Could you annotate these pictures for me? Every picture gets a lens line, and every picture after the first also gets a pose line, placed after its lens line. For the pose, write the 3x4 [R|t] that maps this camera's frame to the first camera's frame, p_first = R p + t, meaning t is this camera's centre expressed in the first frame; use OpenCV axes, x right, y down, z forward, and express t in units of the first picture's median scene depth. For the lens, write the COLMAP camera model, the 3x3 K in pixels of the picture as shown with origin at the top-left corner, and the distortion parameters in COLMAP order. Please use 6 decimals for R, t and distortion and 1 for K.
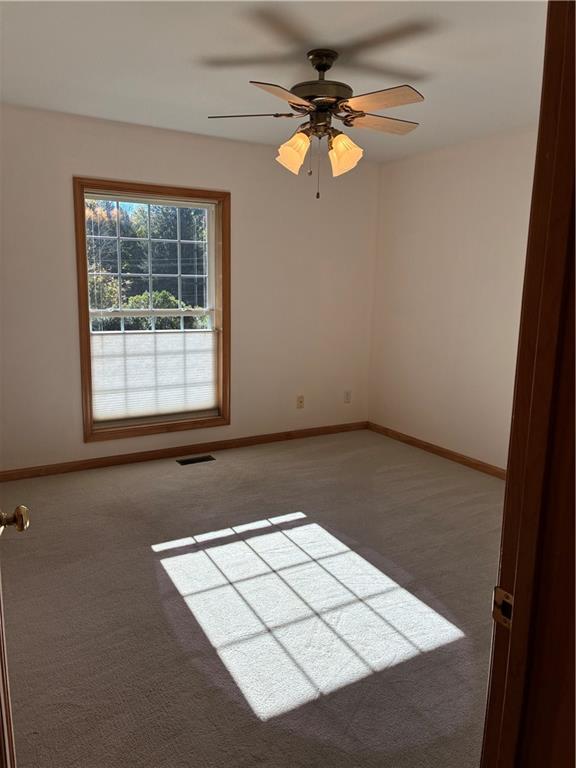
lens RADIAL K [[588.9, 0, 288.0], [0, 588.9, 384.0], [0, 0, 1]] dist [-0.152188, -0.002736]
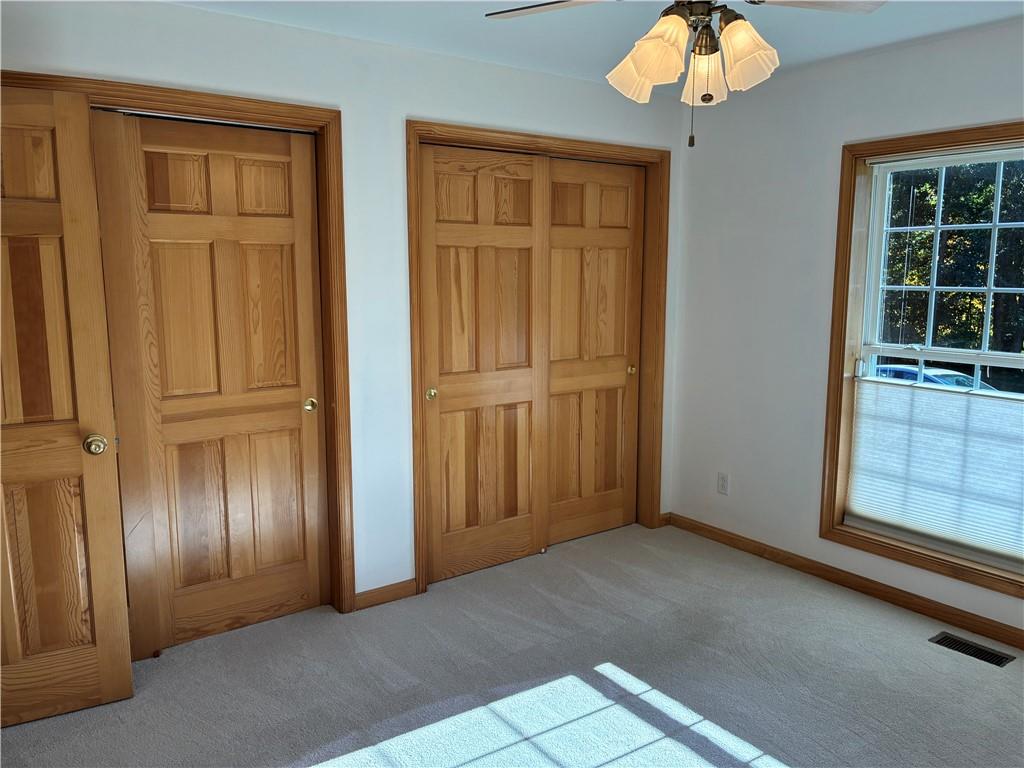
lens RADIAL K [[782.8, 0, 512.0], [0, 782.8, 384.0], [0, 0, 1]] dist [0.017256, -0.010688]
pose [[0.047374, 0.118024, -0.991880, 0.499910], [-0.171348, 0.979236, 0.108336, -0.106813], [0.984071, 0.164825, 0.066613, 0.547128]]
